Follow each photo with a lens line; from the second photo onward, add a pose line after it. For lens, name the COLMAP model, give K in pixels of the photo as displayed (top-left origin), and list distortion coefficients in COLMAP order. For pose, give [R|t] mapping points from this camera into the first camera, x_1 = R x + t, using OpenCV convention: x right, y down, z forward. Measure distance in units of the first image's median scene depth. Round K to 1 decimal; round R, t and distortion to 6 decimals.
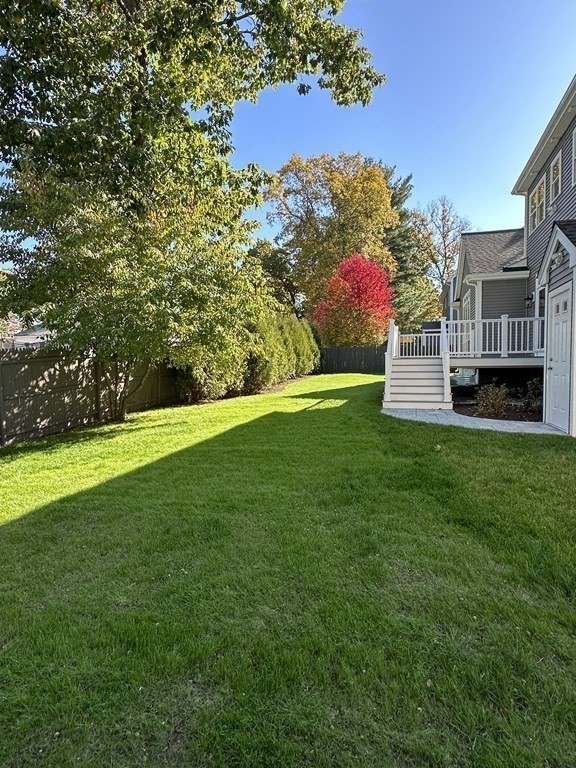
lens RADIAL K [[428.5, 0, 289.6], [0, 428.5, 383.6], [0, 0, 1]] dist [-0.025760, 0.000893]
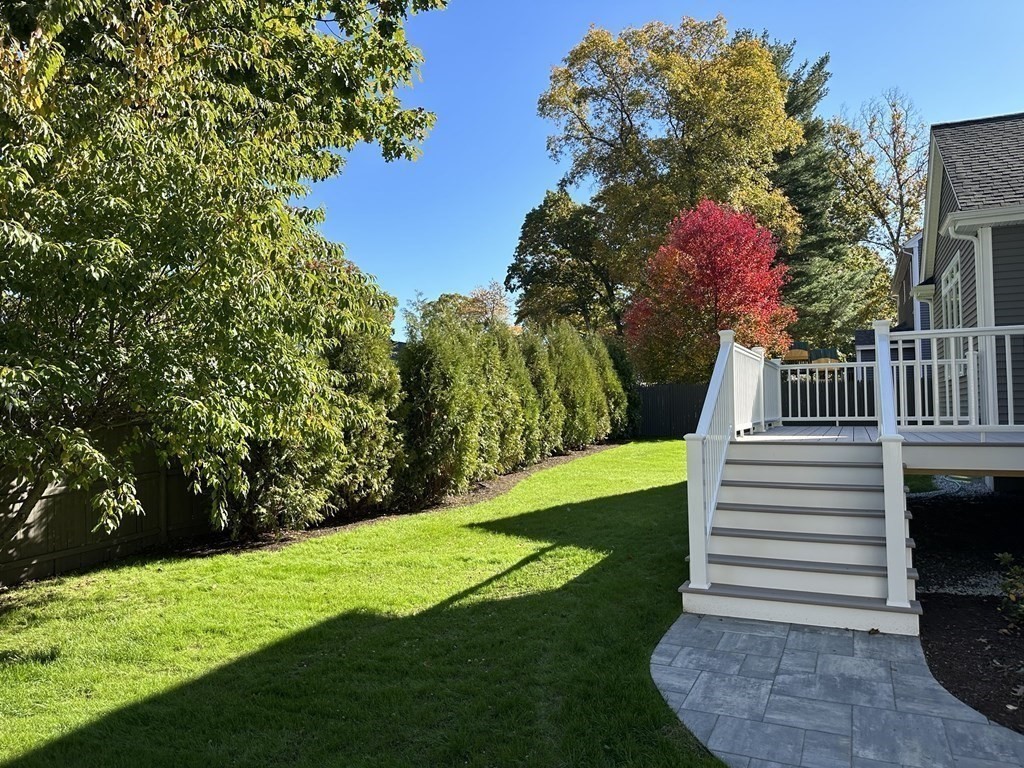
lens RADIAL K [[710.7, 0, 507.9], [0, 710.7, 387.1], [0, 0, 1]] dist [-0.009943, -0.025377]
pose [[0.985824, -0.005073, -0.167709, 0.045916], [-0.006362, 0.997694, -0.067578, -0.018300], [0.167665, 0.067687, 0.983518, 0.114851]]
